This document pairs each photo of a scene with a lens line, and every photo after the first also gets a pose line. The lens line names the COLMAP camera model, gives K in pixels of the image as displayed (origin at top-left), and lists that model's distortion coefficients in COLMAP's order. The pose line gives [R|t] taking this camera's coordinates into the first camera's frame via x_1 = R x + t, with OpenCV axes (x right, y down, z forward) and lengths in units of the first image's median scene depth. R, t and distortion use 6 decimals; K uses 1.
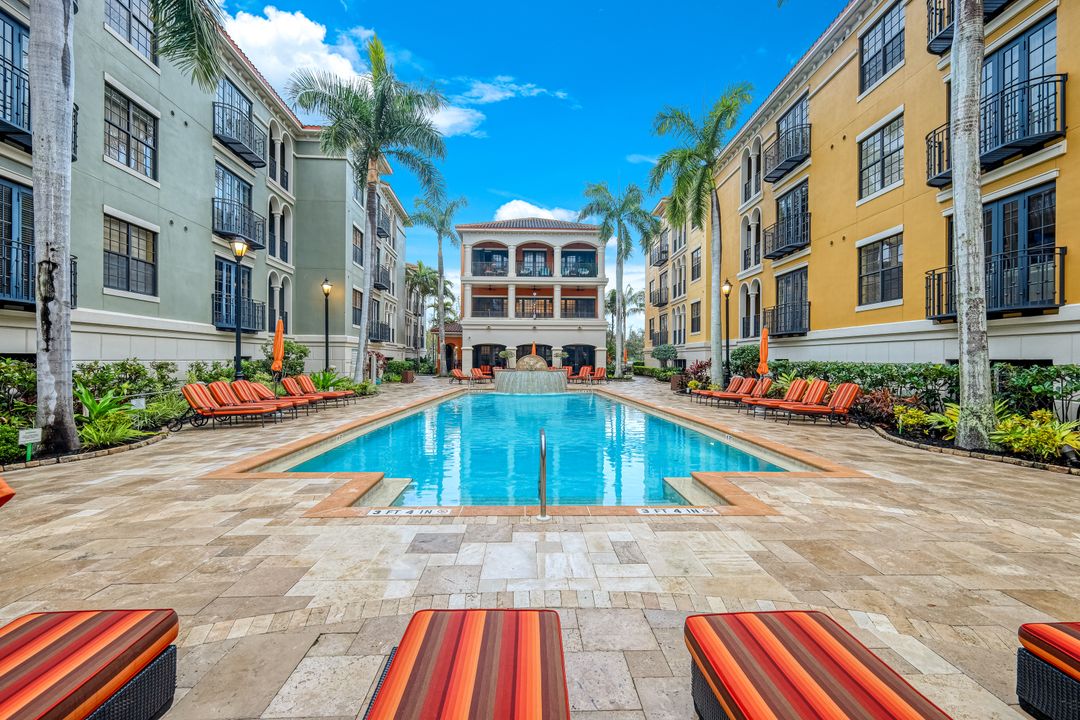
lens RADIAL K [[477.8, 0, 540.3], [0, 477.8, 353.6], [0, 0, 1]] dist [0.004317, -0.000058]
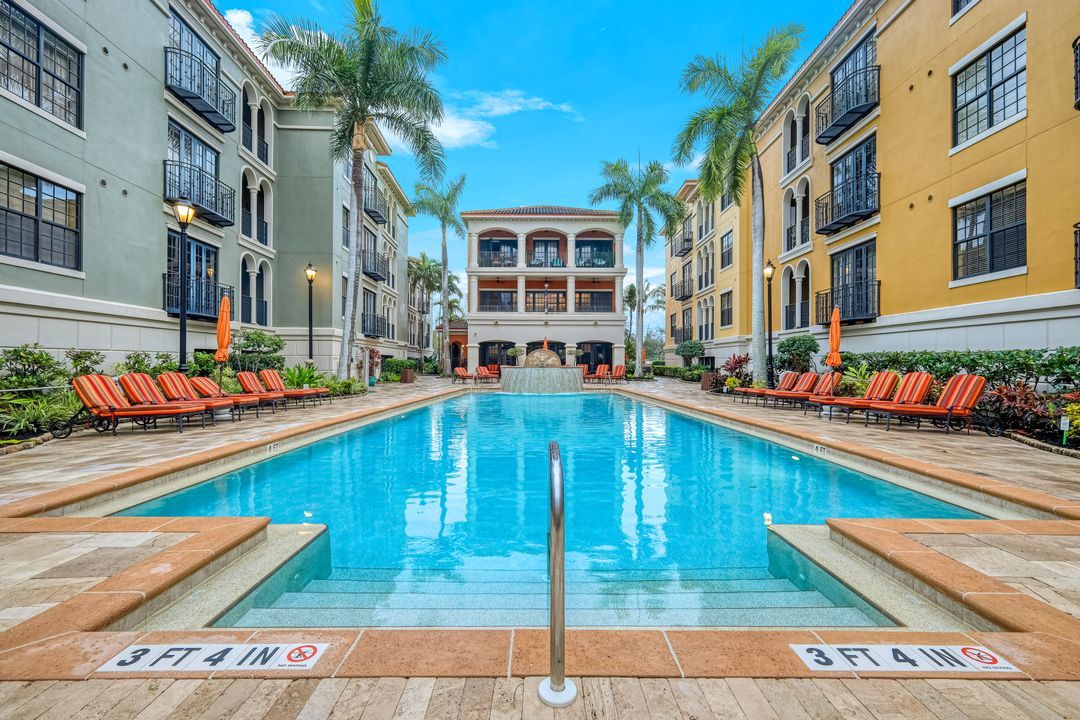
lens RADIAL K [[477.8, 0, 541.9], [0, 477.8, 356.0], [0, 0, 1]] dist [0.004317, -0.000058]
pose [[0.999737, -0.001568, -0.022879, 0.000749], [0.001503, 0.999995, -0.002875, 0.021090], [0.022883, 0.002840, 0.999734, 0.150303]]
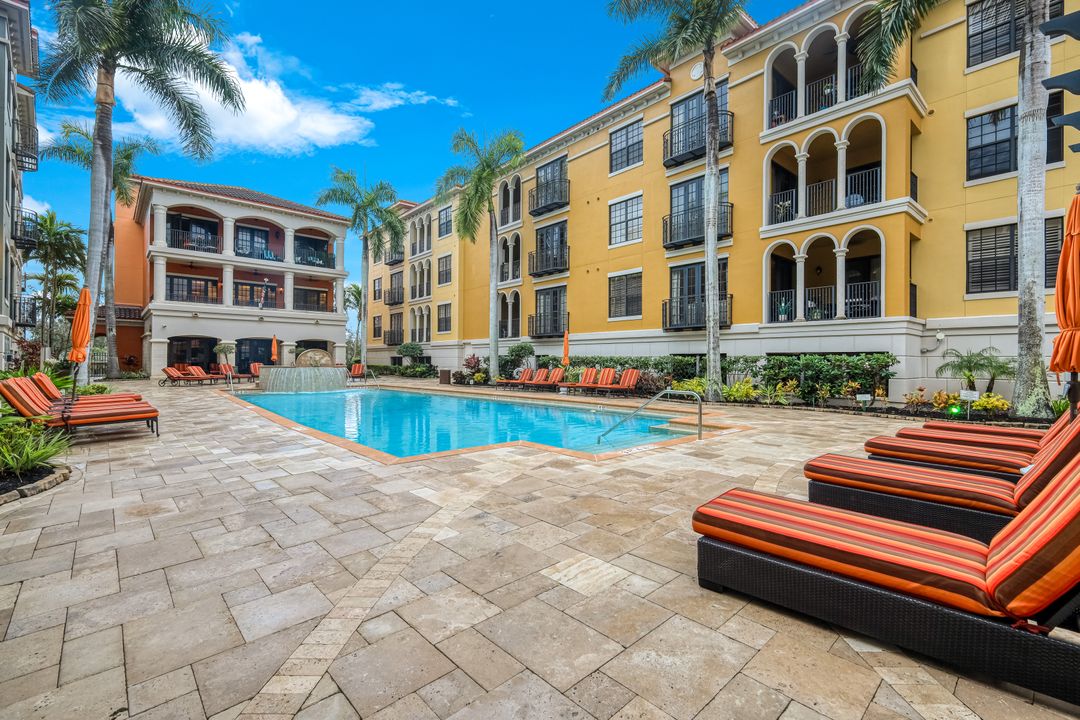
lens RADIAL K [[477.8, 0, 543.1], [0, 477.8, 355.8], [0, 0, 1]] dist [0.004317, -0.000058]
pose [[0.751854, 0.007077, 0.659291, -0.350450], [-0.009283, 0.999957, -0.000148, 0.014449], [-0.659264, -0.006009, 0.751888, 0.030519]]
